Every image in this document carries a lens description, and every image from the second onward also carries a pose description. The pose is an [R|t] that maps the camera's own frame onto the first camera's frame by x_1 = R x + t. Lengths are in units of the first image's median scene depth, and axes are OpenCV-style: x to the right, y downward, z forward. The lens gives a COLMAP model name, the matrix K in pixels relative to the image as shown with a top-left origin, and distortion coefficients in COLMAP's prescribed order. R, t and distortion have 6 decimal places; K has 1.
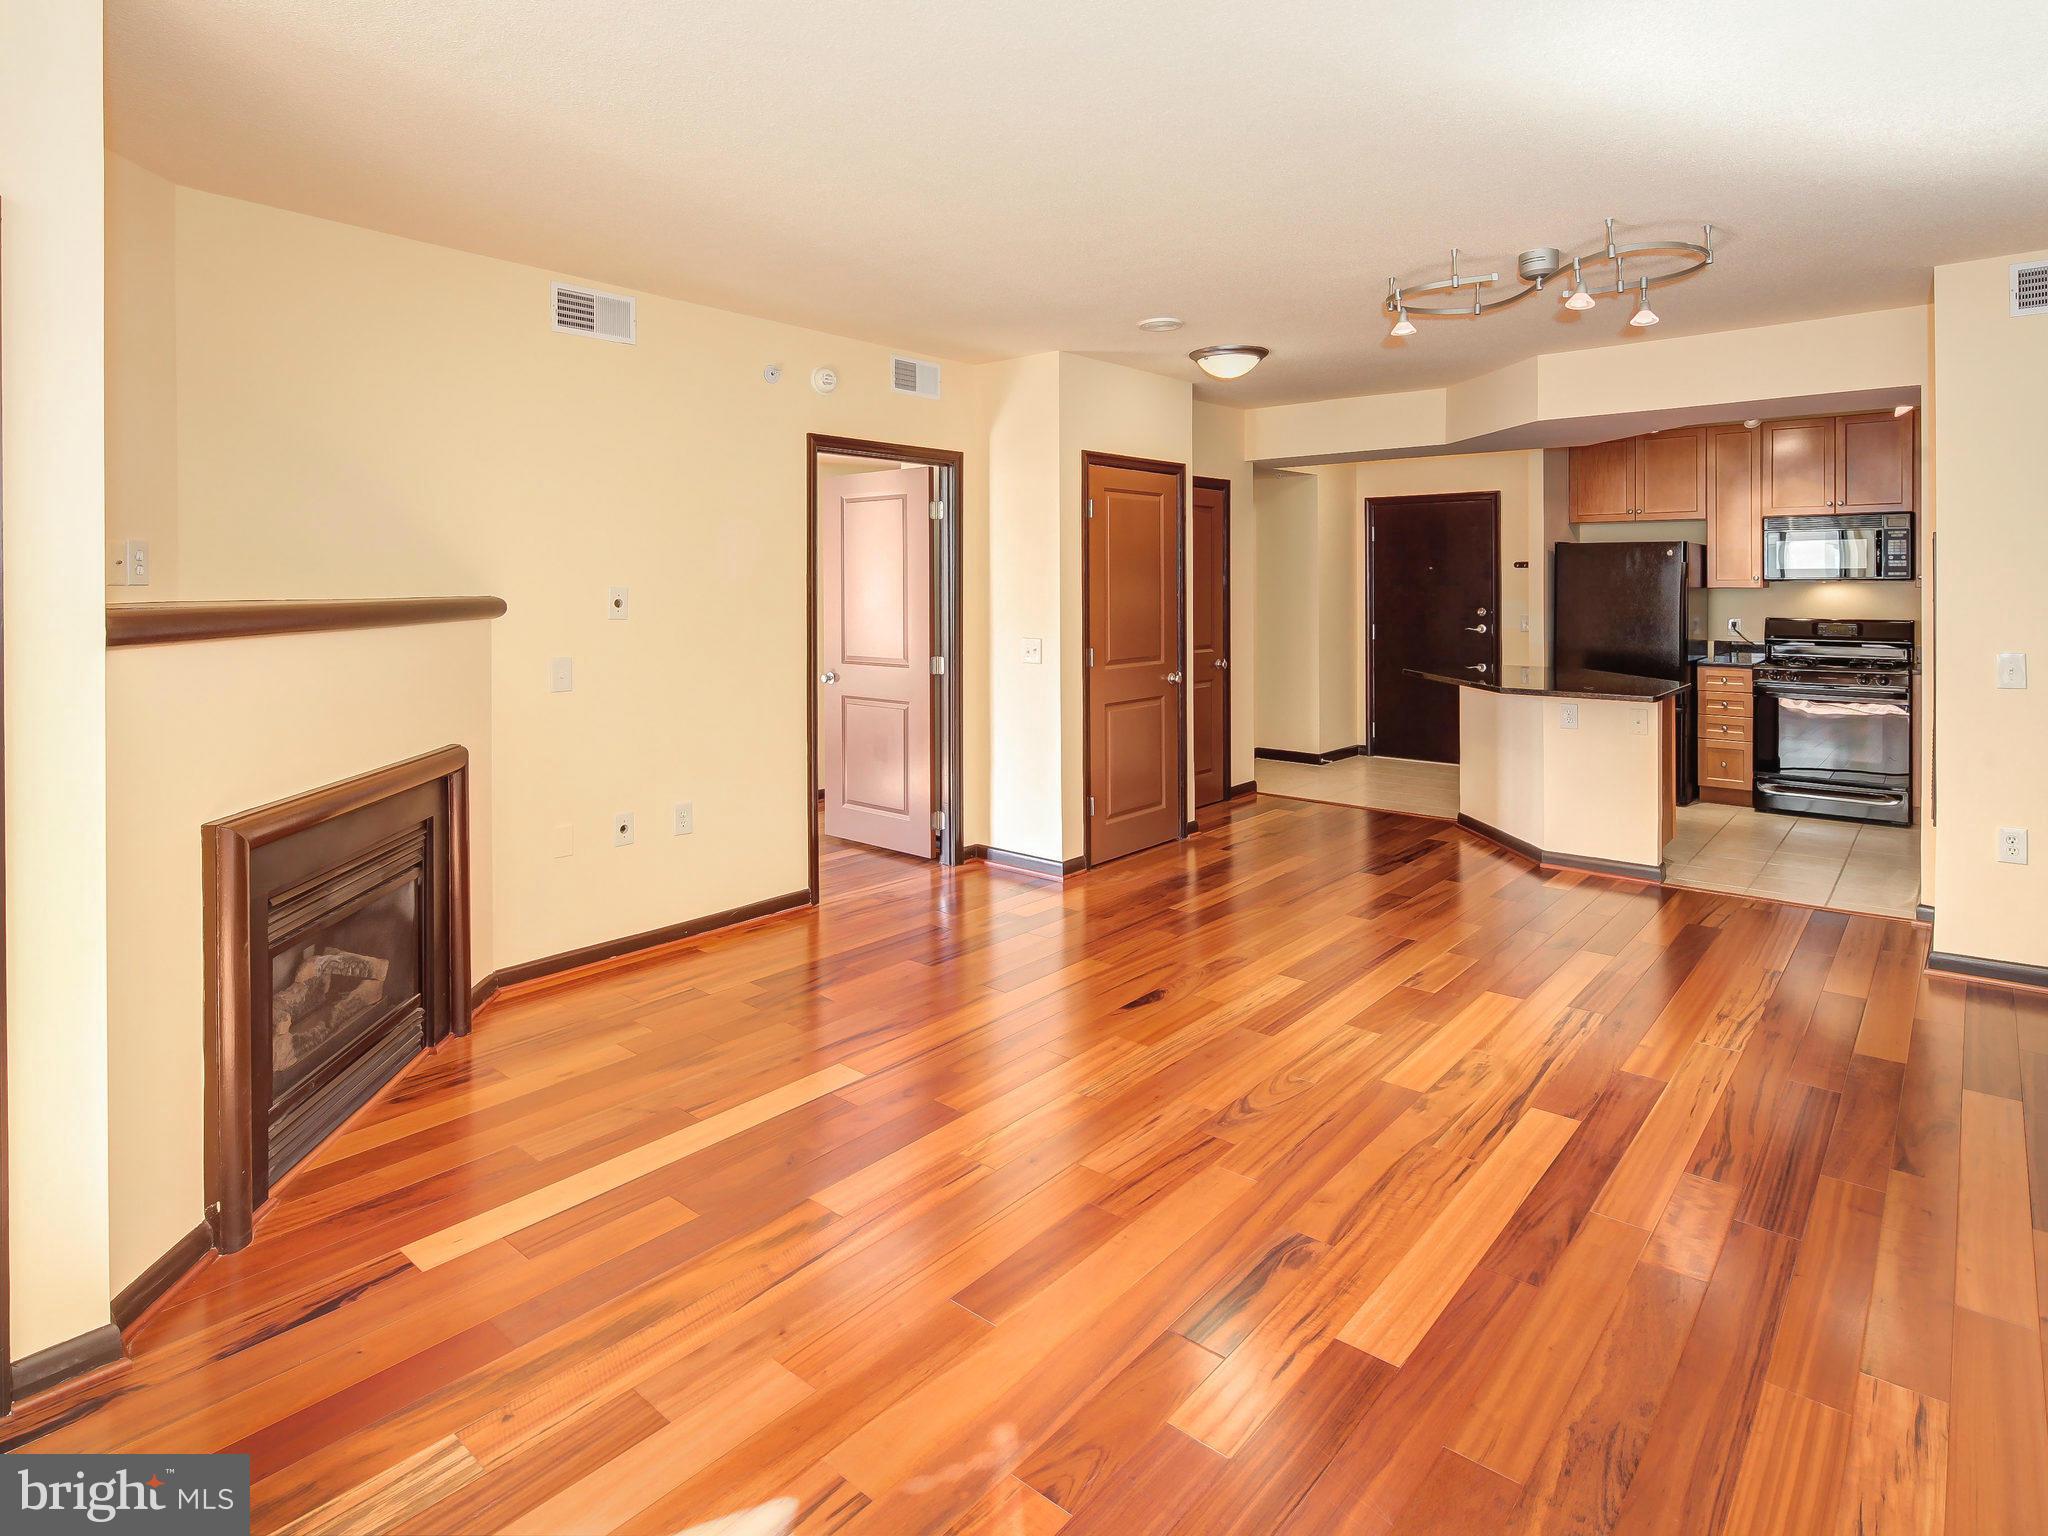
lens RADIAL K [[1133.0, 0, 1013.9], [0, 1133.0, 586.7], [0, 0, 1]] dist [0.005963, -0.004671]
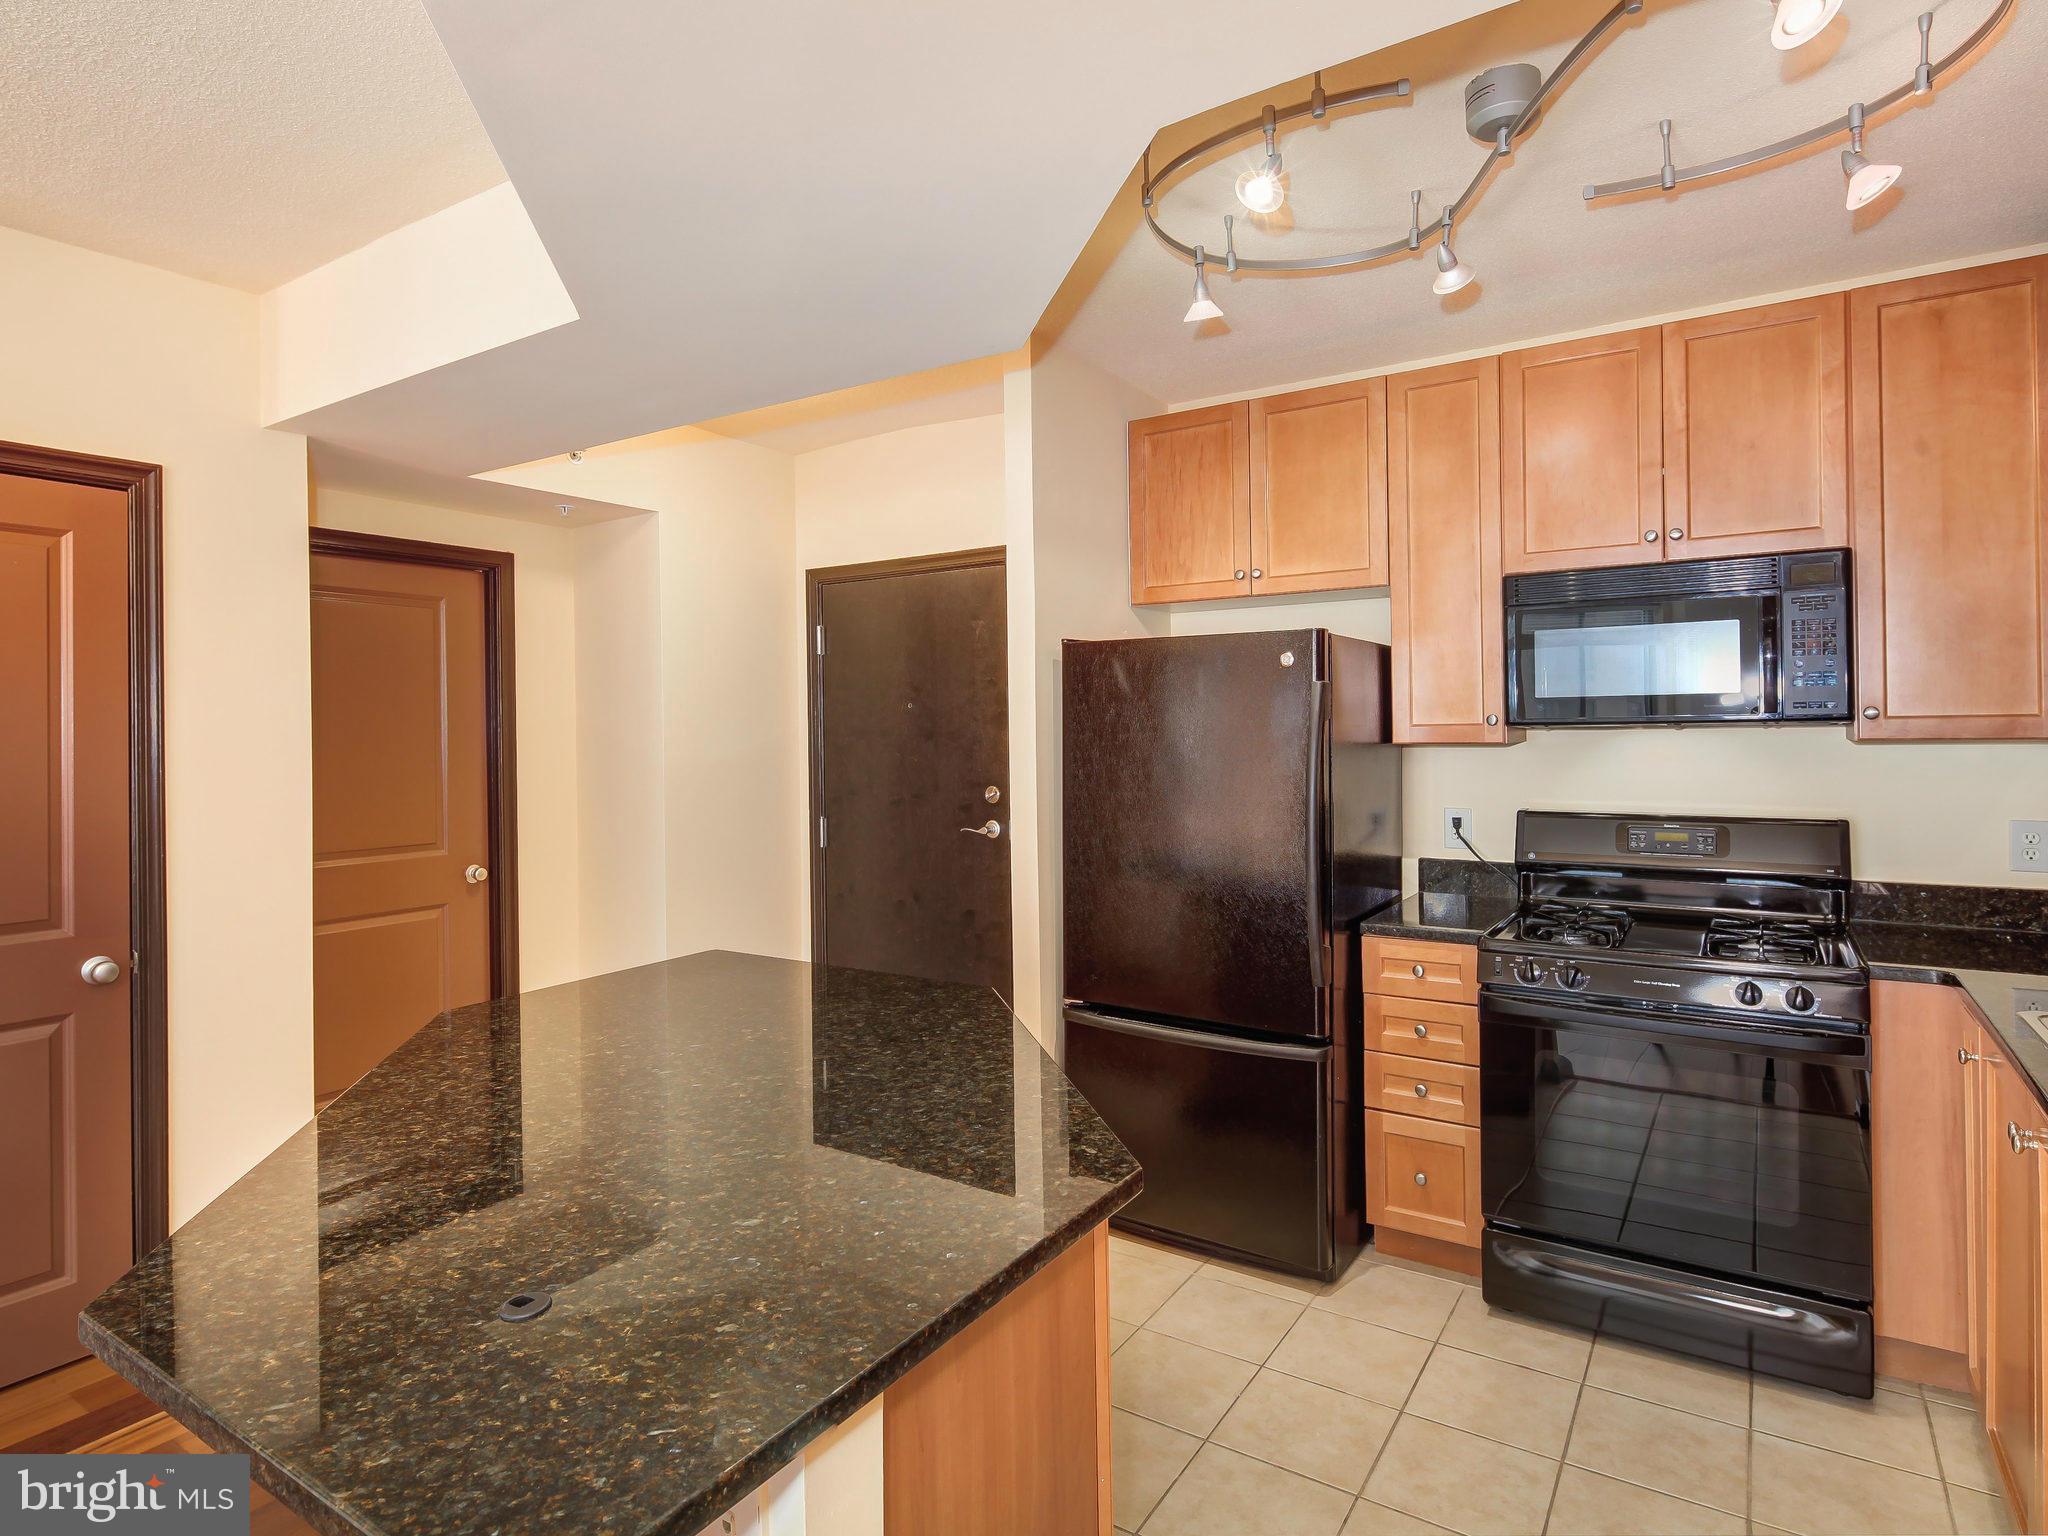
lens RADIAL K [[1133.0, 0, 1011.2], [0, 1133.0, 724.8], [0, 0, 1]] dist [0.005963, -0.004671]
pose [[0.994067, -0.005624, 0.108625, 0.563511], [0.006949, 0.999906, -0.011828, -0.002982], [-0.108548, 0.012513, 0.994012, 0.784586]]
